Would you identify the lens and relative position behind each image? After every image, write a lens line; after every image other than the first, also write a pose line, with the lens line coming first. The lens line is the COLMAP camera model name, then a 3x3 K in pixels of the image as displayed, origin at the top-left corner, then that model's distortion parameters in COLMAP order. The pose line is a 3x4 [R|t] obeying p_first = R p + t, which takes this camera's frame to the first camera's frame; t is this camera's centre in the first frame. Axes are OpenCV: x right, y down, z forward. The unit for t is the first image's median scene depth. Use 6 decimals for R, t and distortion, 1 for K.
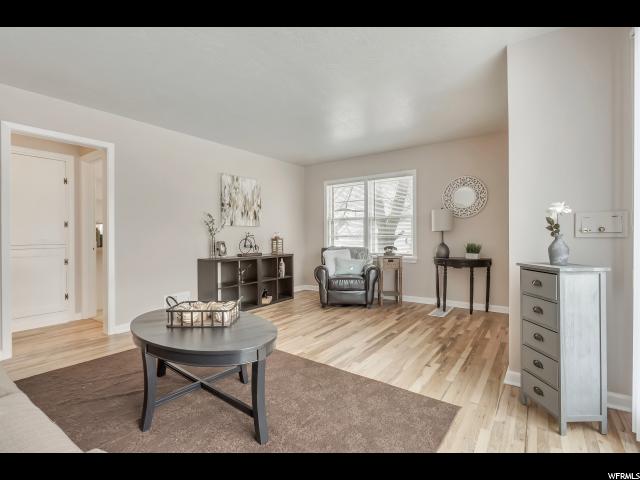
lens RADIAL K [[301.8, 0, 318.1], [0, 301.8, 237.8], [0, 0, 1]] dist [0.000931, 0.000004]
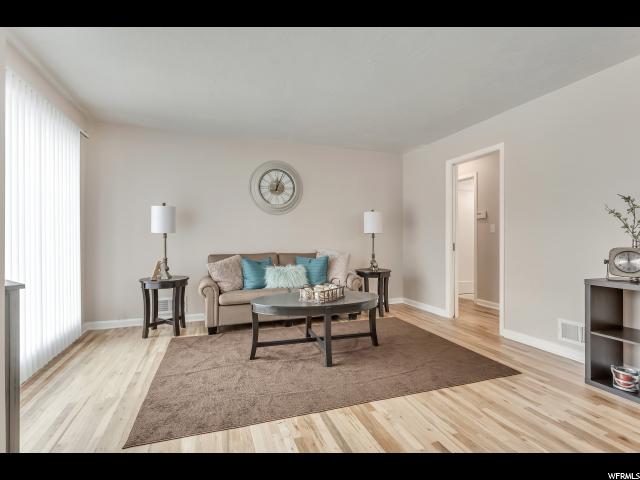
lens RADIAL K [[301.8, 0, 318.1], [0, 301.8, 237.8], [0, 0, 1]] dist [0.000931, 0.000004]
pose [[-0.547720, 0.013699, -0.836550, 0.455935], [0.004416, 0.999899, 0.013483, -0.016948], [0.836650, 0.003691, -0.547725, 0.987175]]
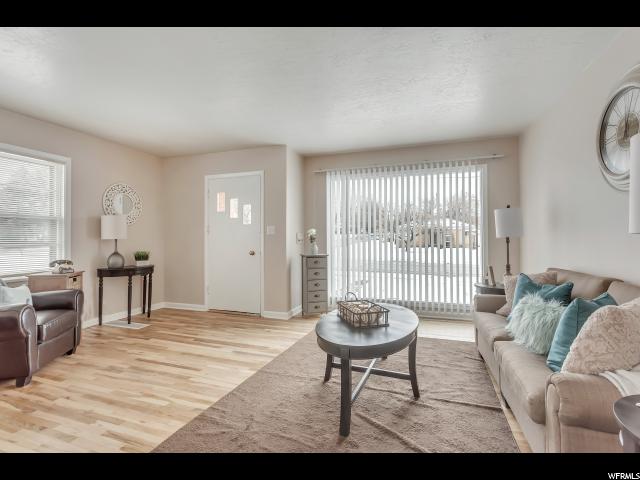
lens RADIAL K [[301.8, 0, 318.1], [0, 301.8, 237.8], [0, 0, 1]] dist [0.000931, 0.000004]
pose [[-0.309565, 0.022074, 0.950622, -0.786223], [0.004604, 0.999754, -0.021716, -0.003428], [-0.950867, -0.002346, -0.309591, 0.846540]]
